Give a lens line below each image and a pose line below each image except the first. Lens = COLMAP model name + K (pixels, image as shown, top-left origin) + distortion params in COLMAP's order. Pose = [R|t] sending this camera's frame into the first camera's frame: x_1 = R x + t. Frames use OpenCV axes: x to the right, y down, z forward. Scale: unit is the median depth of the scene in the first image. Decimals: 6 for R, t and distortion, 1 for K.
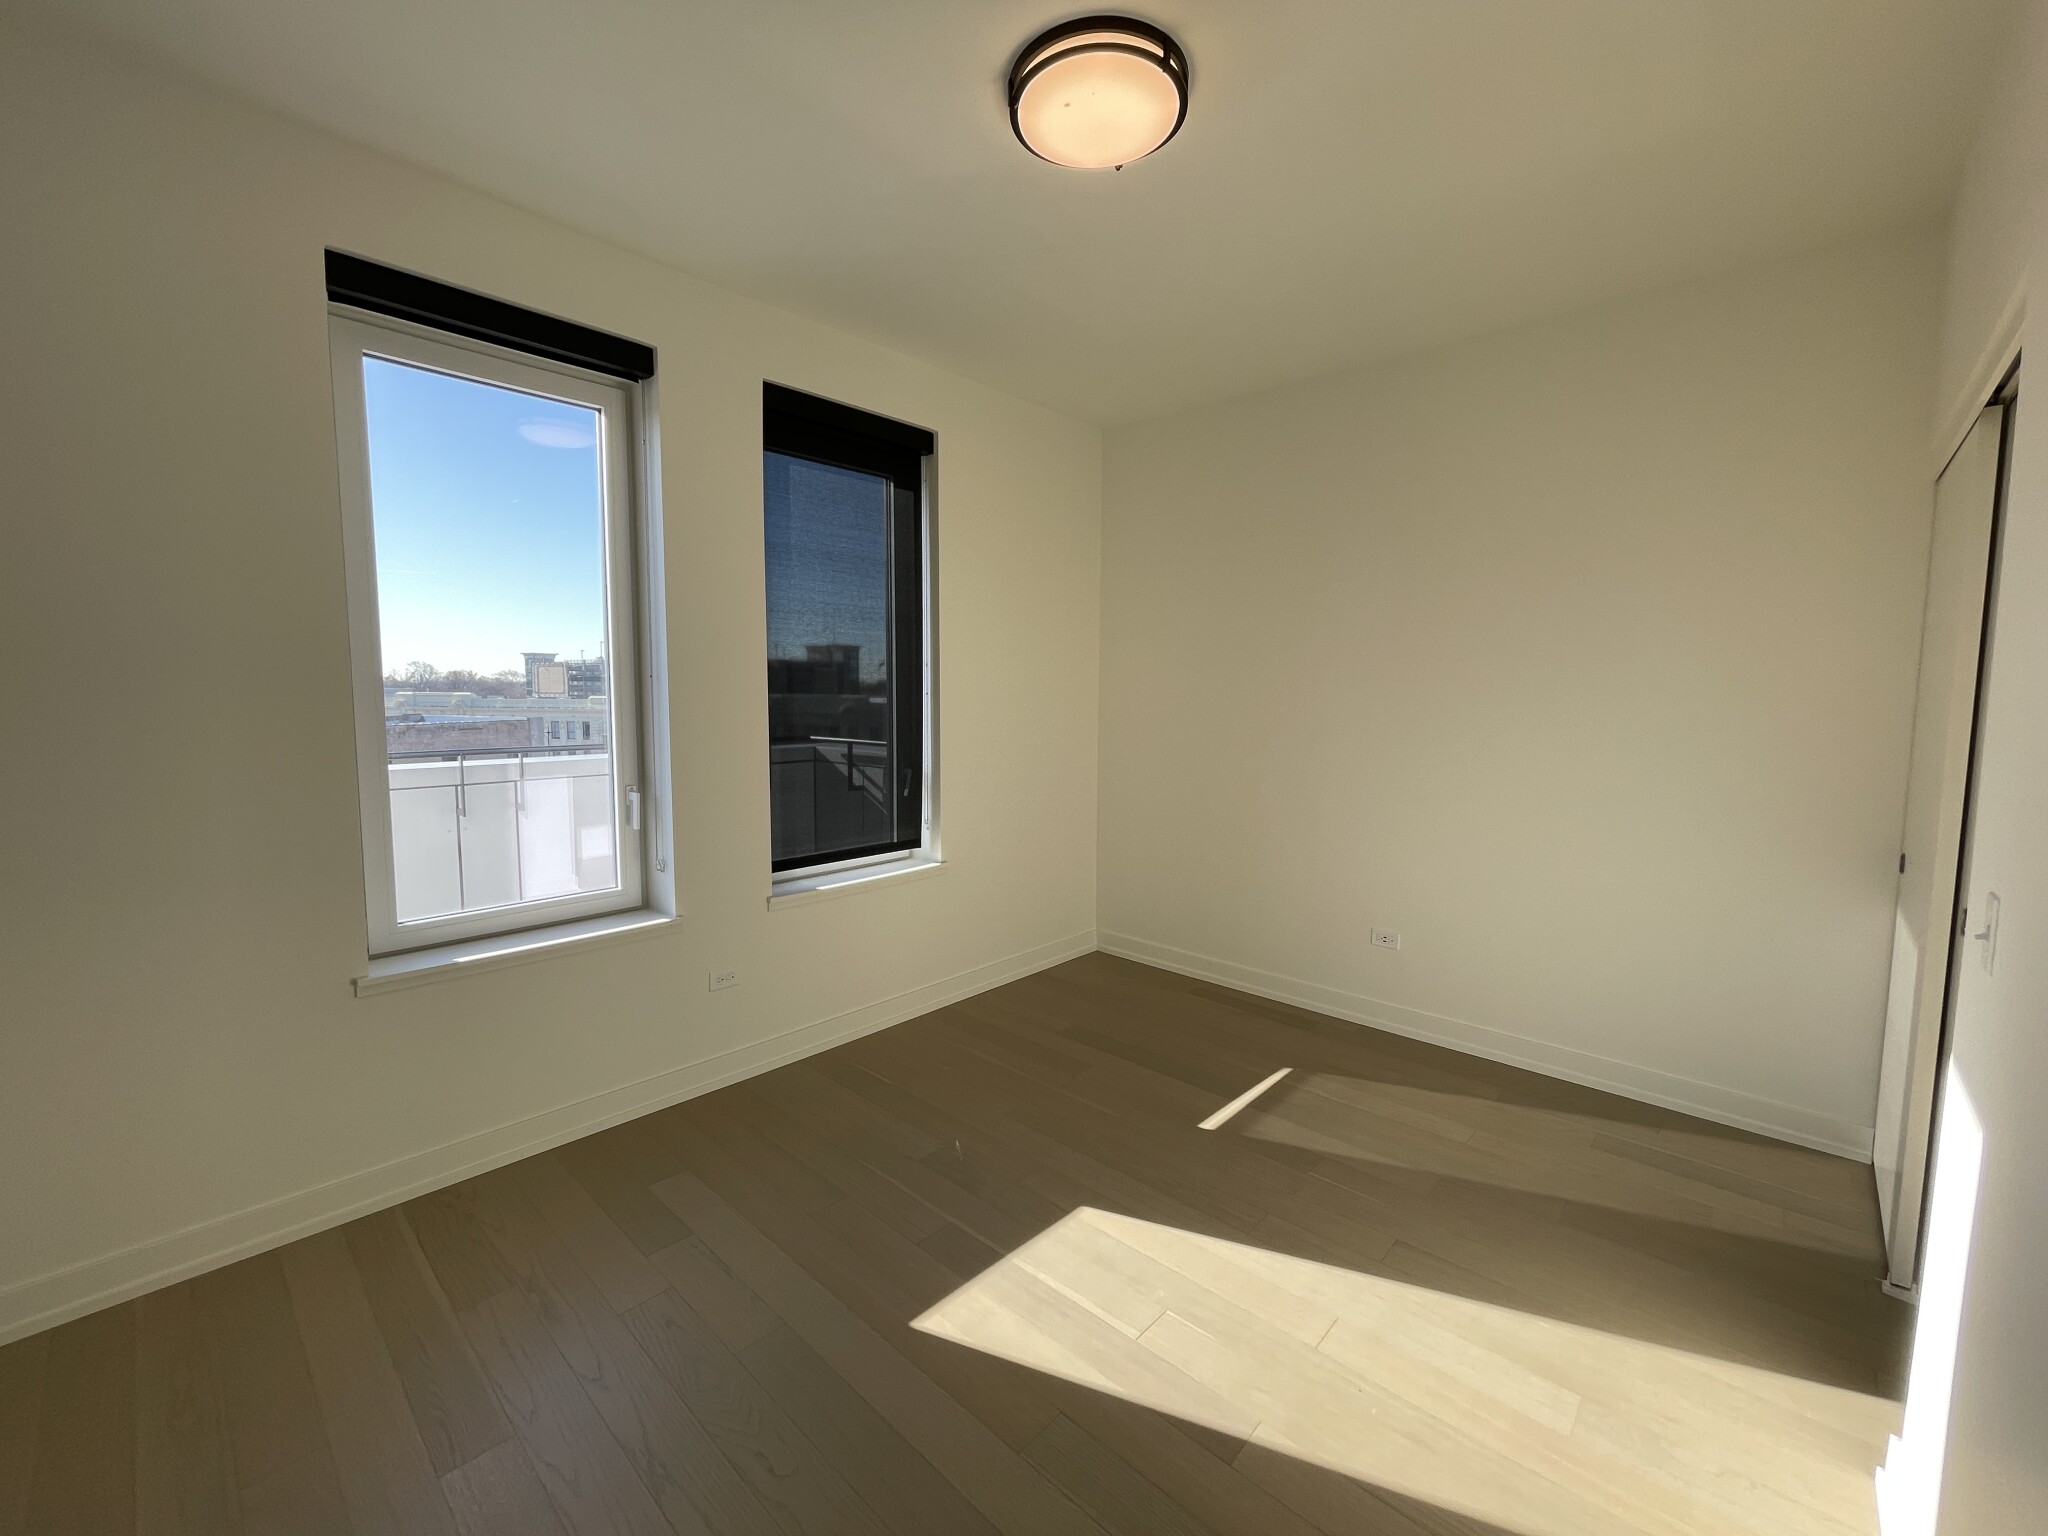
lens RADIAL K [[834.9, 0, 1024.8], [0, 834.9, 762.2], [0, 0, 1]] dist [-0.004849, 0.000145]
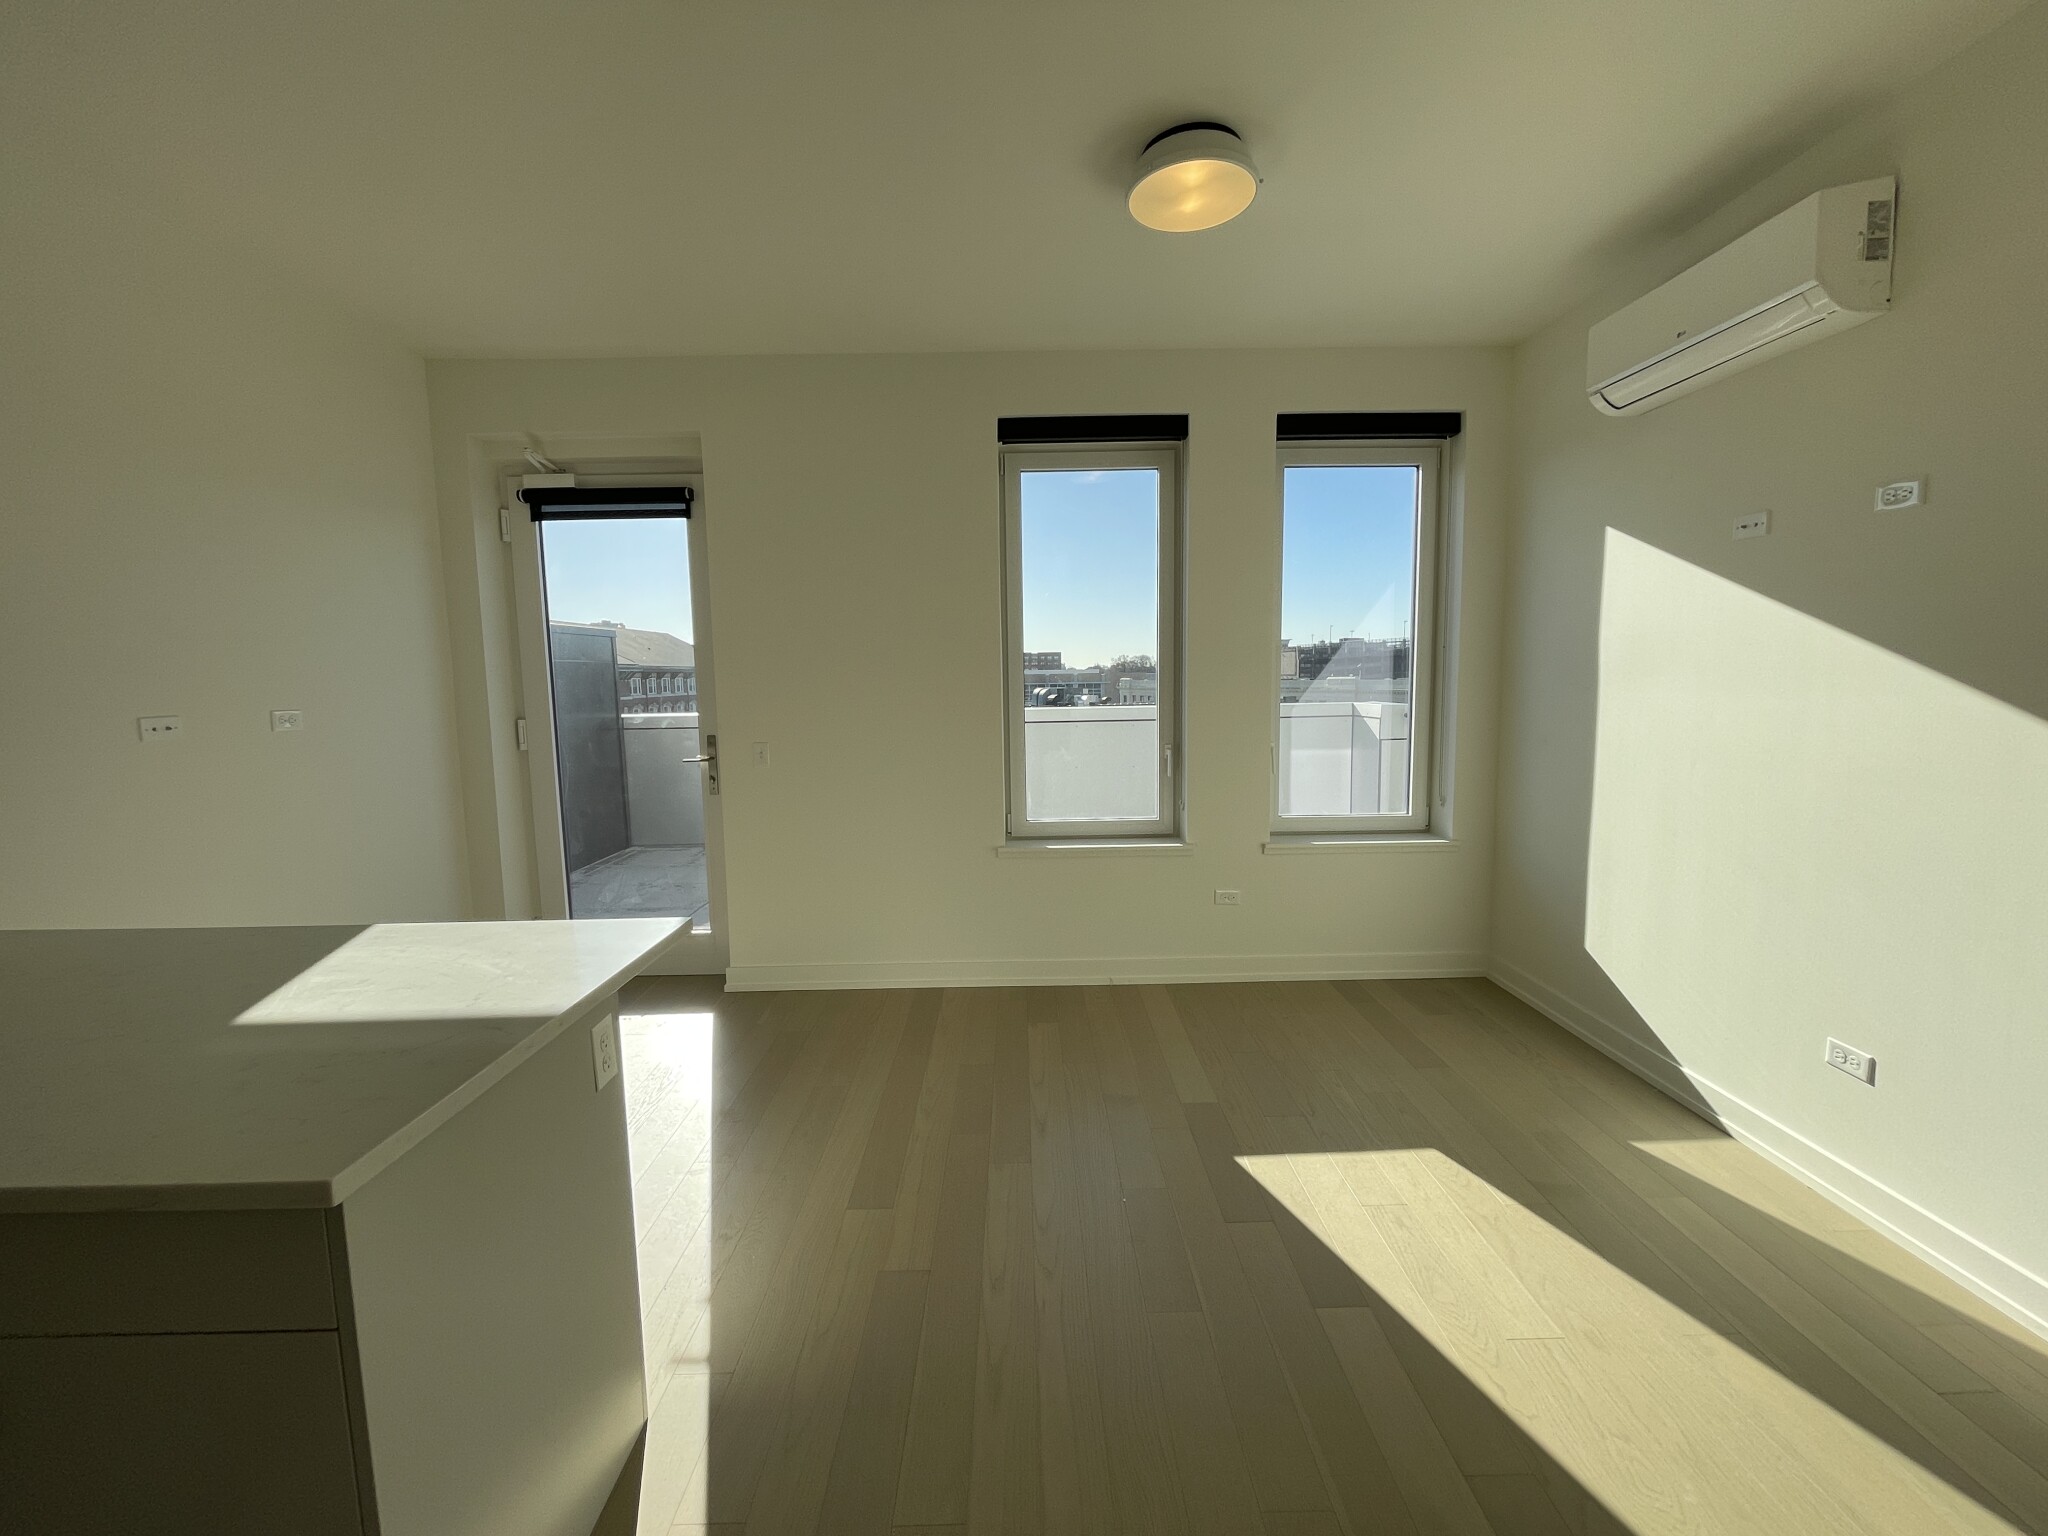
lens RADIAL K [[834.9, 0, 1024.8], [0, 834.9, 762.2], [0, 0, 1]] dist [-0.004849, 0.000145]
pose [[0.669267, 0.056045, -0.740906, 0.401092], [-0.038309, 0.998428, 0.040920, 0.012360], [0.742034, 0.000997, 0.670361, -0.083538]]
